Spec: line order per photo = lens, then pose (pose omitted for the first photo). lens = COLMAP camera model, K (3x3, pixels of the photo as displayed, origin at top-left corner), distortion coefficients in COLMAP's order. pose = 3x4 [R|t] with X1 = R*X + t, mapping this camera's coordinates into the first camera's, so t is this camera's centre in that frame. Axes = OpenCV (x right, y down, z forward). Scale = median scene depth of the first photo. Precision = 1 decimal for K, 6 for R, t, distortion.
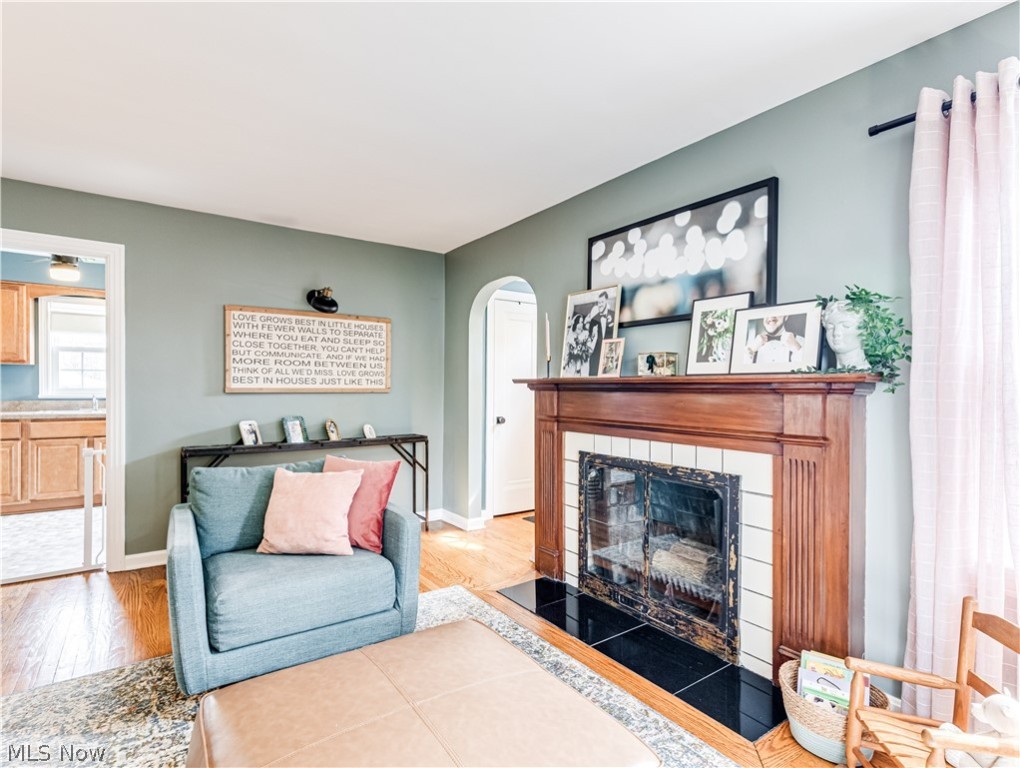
lens RADIAL K [[521.9, 0, 509.6], [0, 521.9, 393.4], [0, 0, 1]] dist [0.000132, -0.000346]
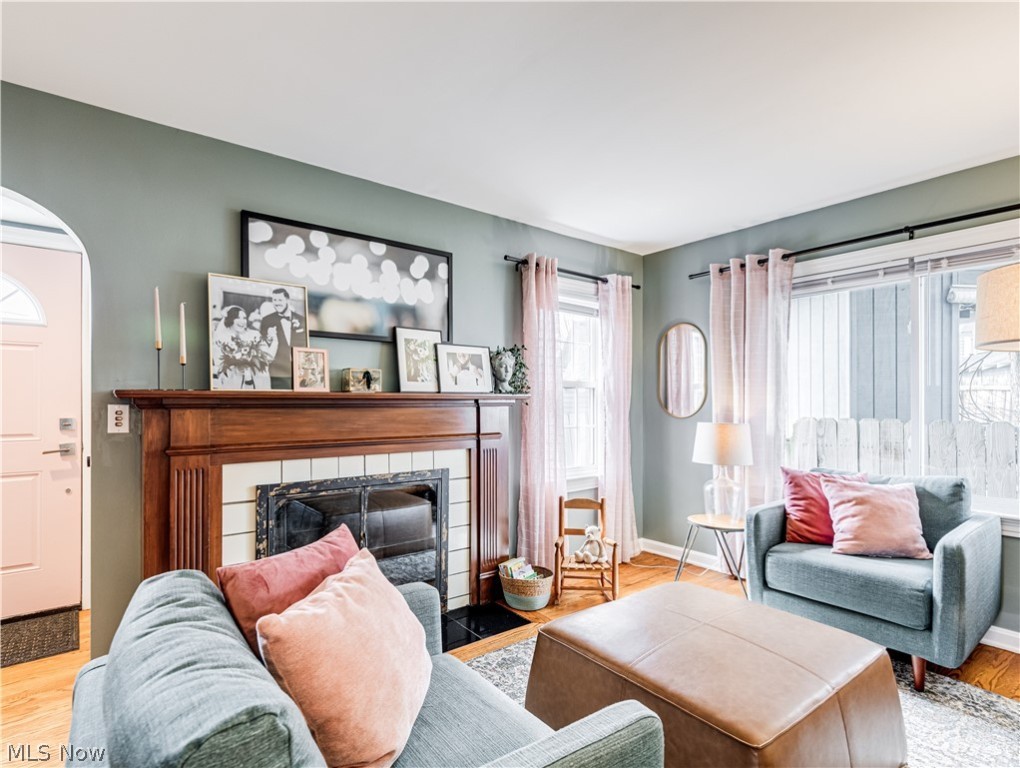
lens RADIAL K [[517.2, 0, 511.9], [0, 517.2, 404.9], [0, 0, 1]] dist [0.015710, -0.000029]
pose [[-0.058334, -0.009765, 0.998249, -0.714447], [0.013348, 0.999855, 0.010561, -0.013619], [-0.998208, 0.013941, -0.058196, 0.730087]]
